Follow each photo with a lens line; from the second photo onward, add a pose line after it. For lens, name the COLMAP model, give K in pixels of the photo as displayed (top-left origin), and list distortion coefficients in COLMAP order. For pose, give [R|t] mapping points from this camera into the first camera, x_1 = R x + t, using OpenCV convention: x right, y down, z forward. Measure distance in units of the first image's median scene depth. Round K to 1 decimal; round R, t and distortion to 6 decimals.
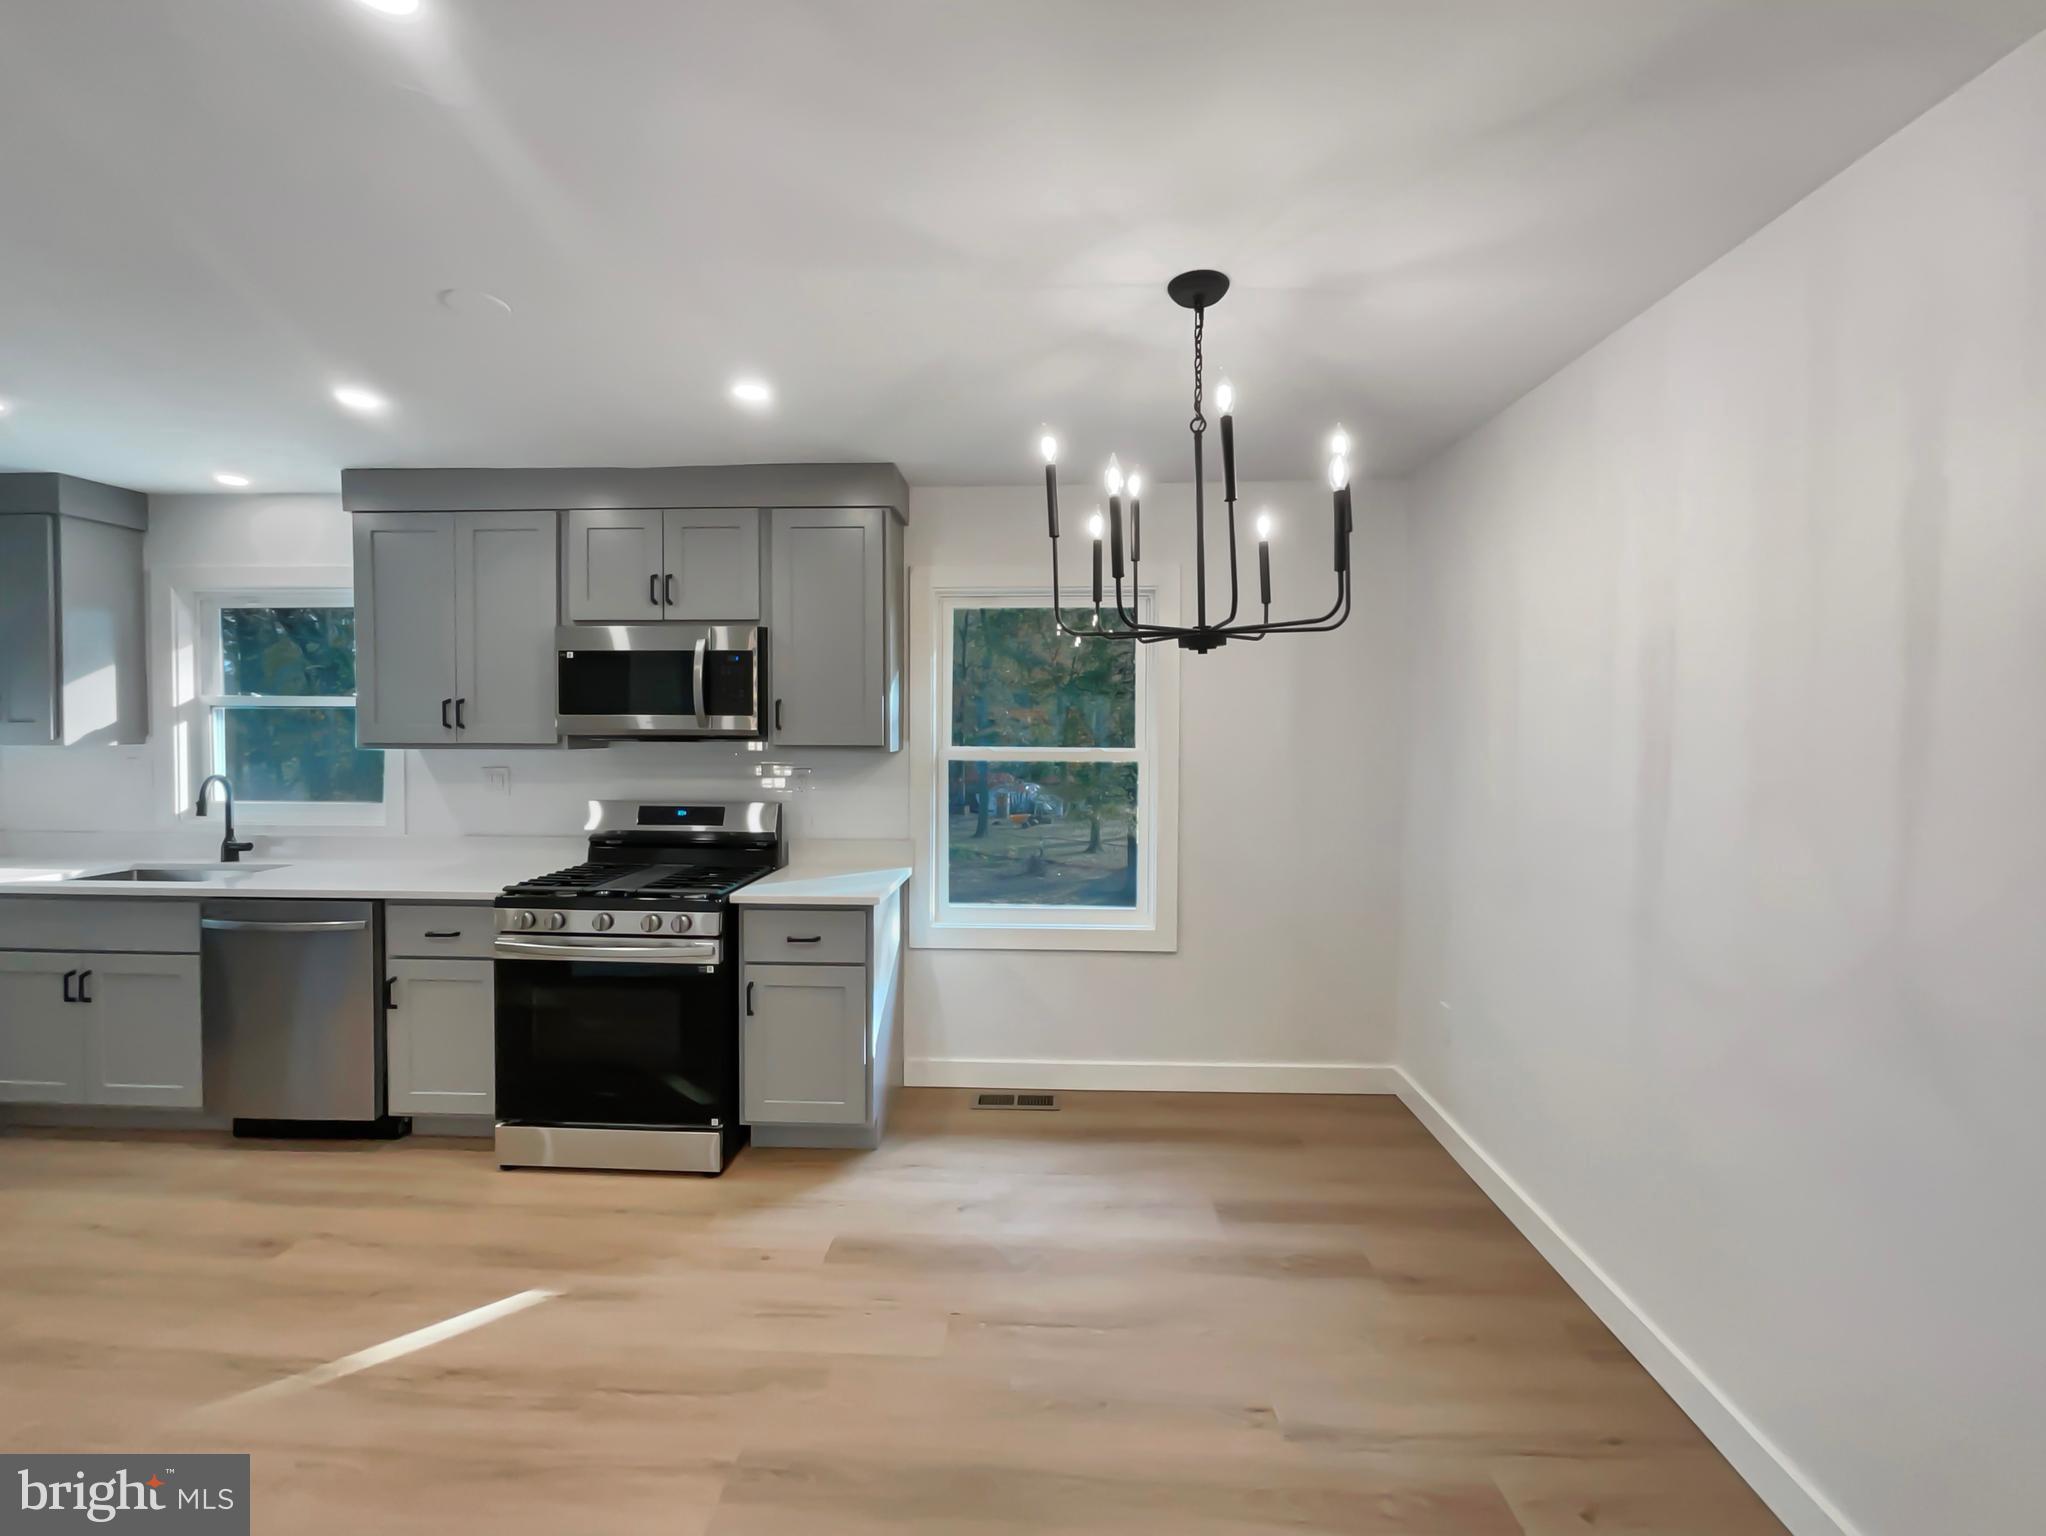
lens RADIAL K [[883.6, 0, 1097.7], [0, 883.6, 739.3], [0, 0, 1]] dist [-0.005987, 0.001176]
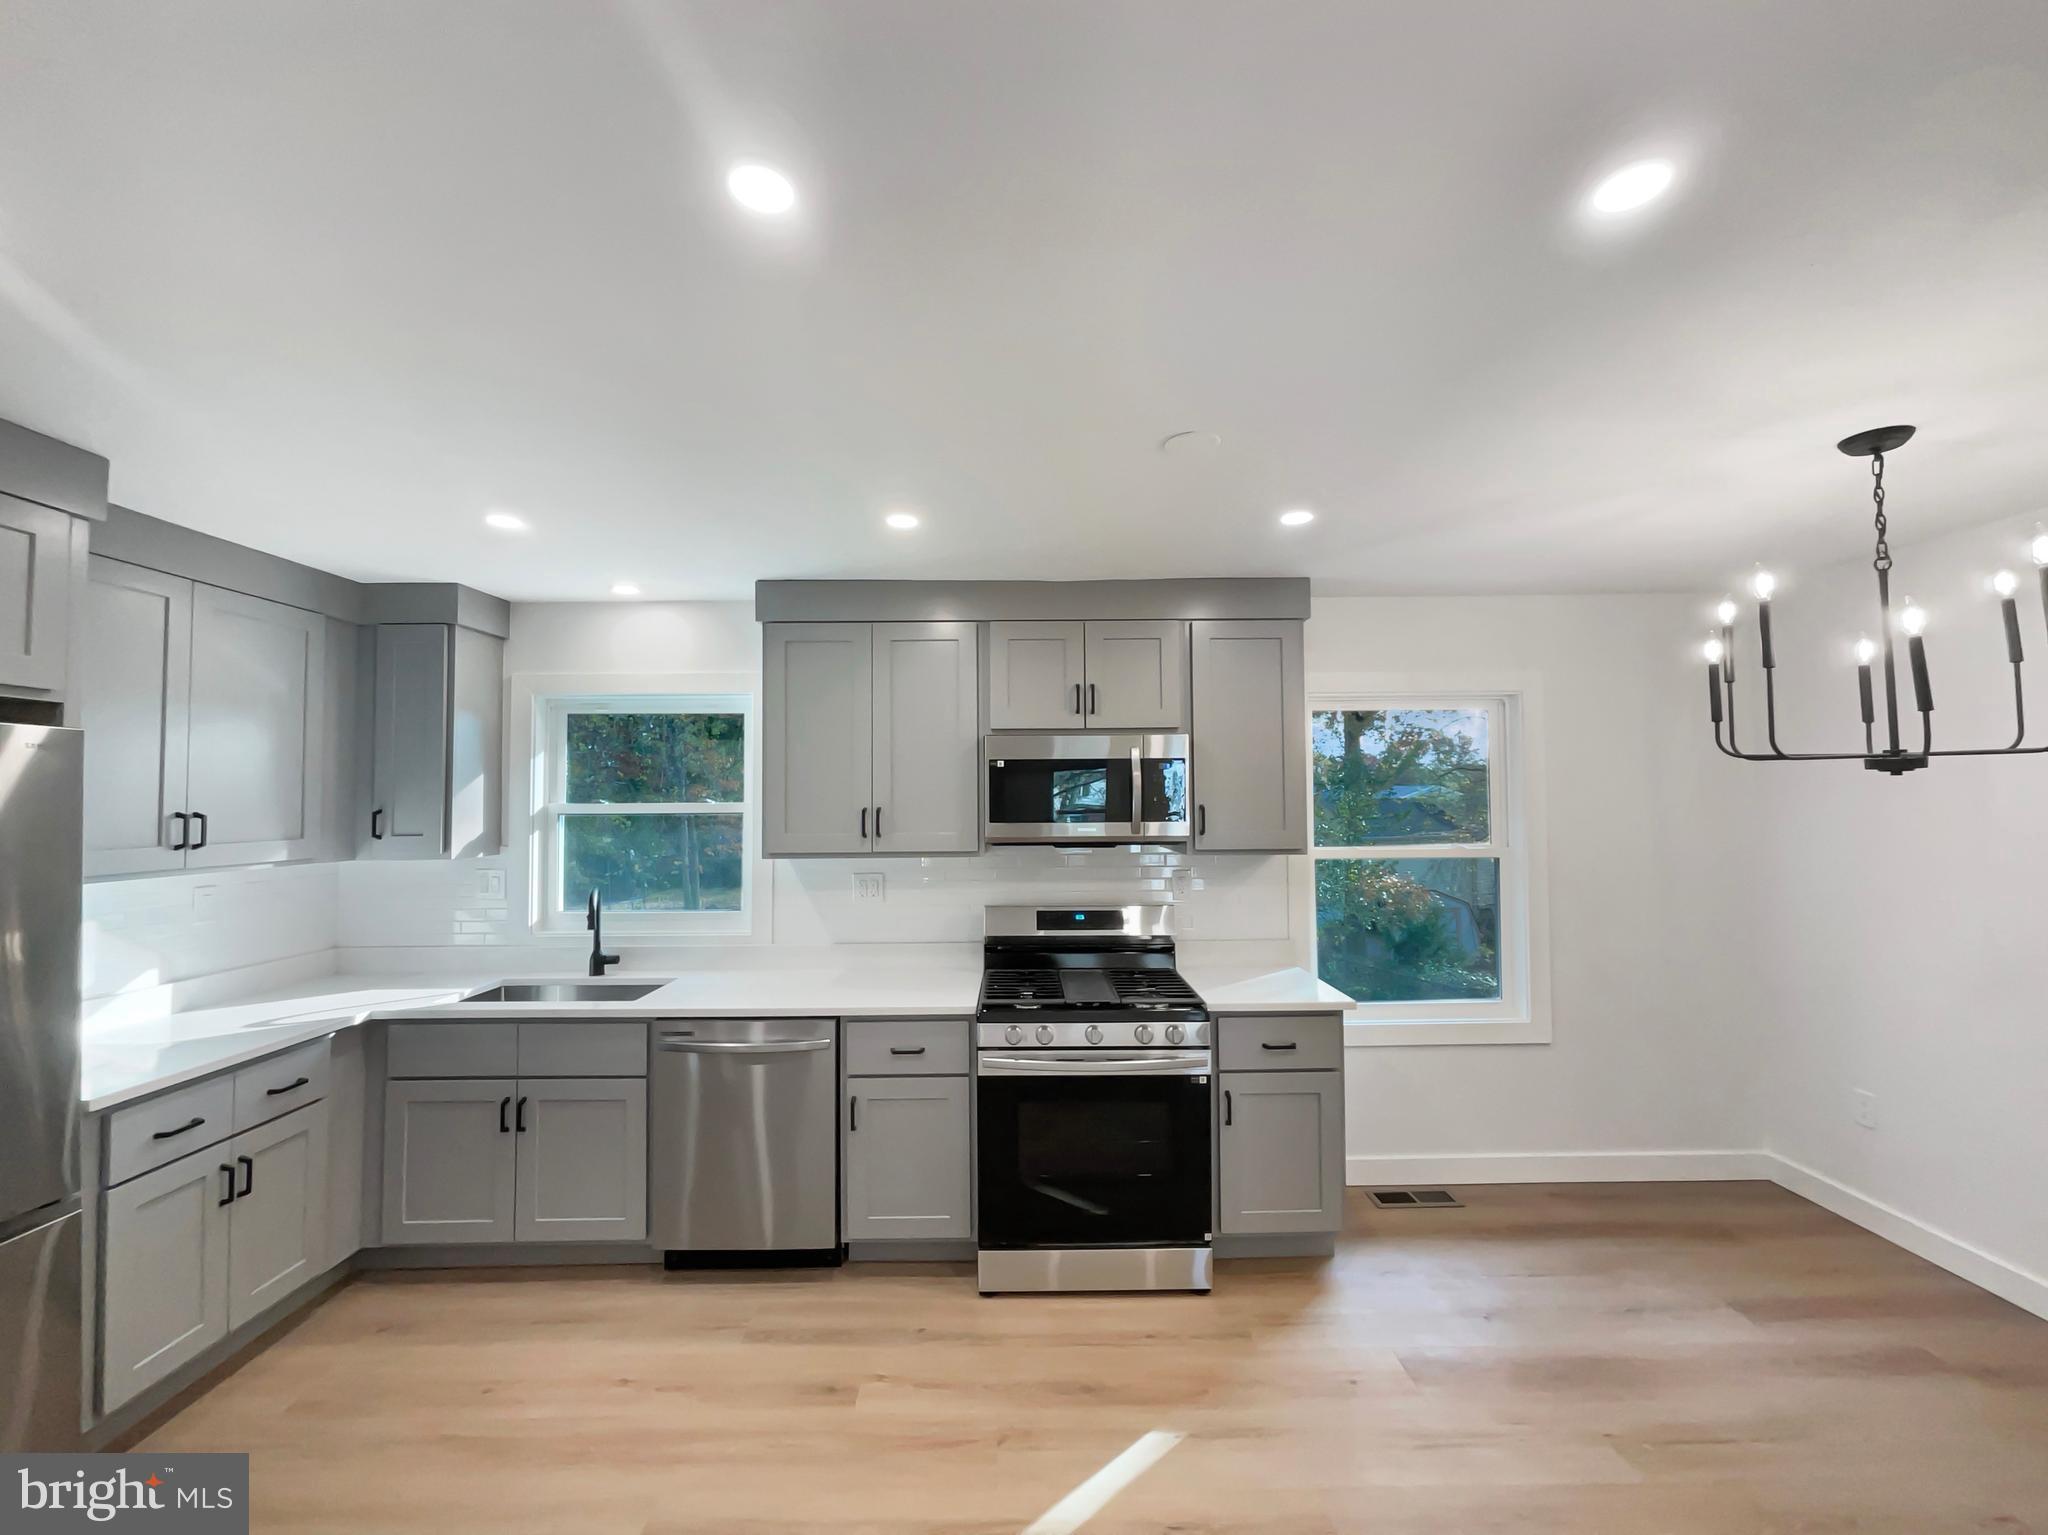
lens RADIAL K [[884.4, 0, 1006.6], [0, 884.4, 750.1], [0, 0, 1]] dist [-0.005987, 0.001176]
pose [[0.998909, -0.011962, 0.045132, -0.643524], [0.014508, 0.998296, -0.056523, -0.053679], [-0.044379, 0.057116, 0.997381, -0.007290]]
